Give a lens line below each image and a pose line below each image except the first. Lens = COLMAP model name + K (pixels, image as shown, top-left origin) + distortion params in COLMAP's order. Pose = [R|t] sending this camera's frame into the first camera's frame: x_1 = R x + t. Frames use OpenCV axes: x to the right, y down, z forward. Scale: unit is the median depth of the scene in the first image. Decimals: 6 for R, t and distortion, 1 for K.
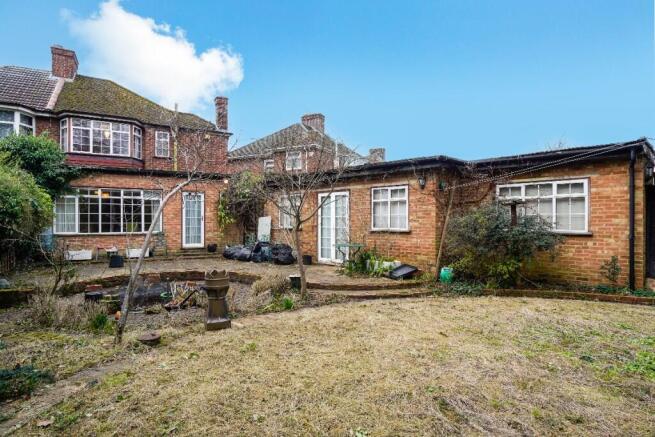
lens RADIAL K [[352.6, 0, 326.9], [0, 352.6, 219.0], [0, 0, 1]] dist [-0.005282, -0.000917]
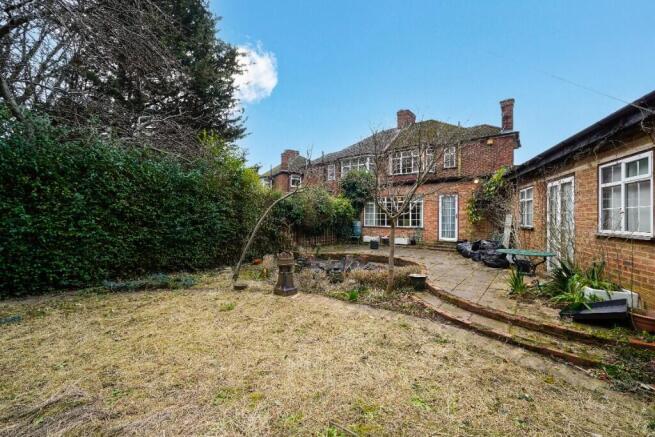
lens RADIAL K [[260.3, 0, 327.0], [0, 260.3, 217.5], [0, 0, 1]] dist [0.002325, 0.000035]
pose [[0.400532, 0.001123, -0.916282, 0.292768], [-0.001239, 0.999999, 0.000684, 0.002443], [0.916282, 0.000862, 0.400533, 0.313208]]
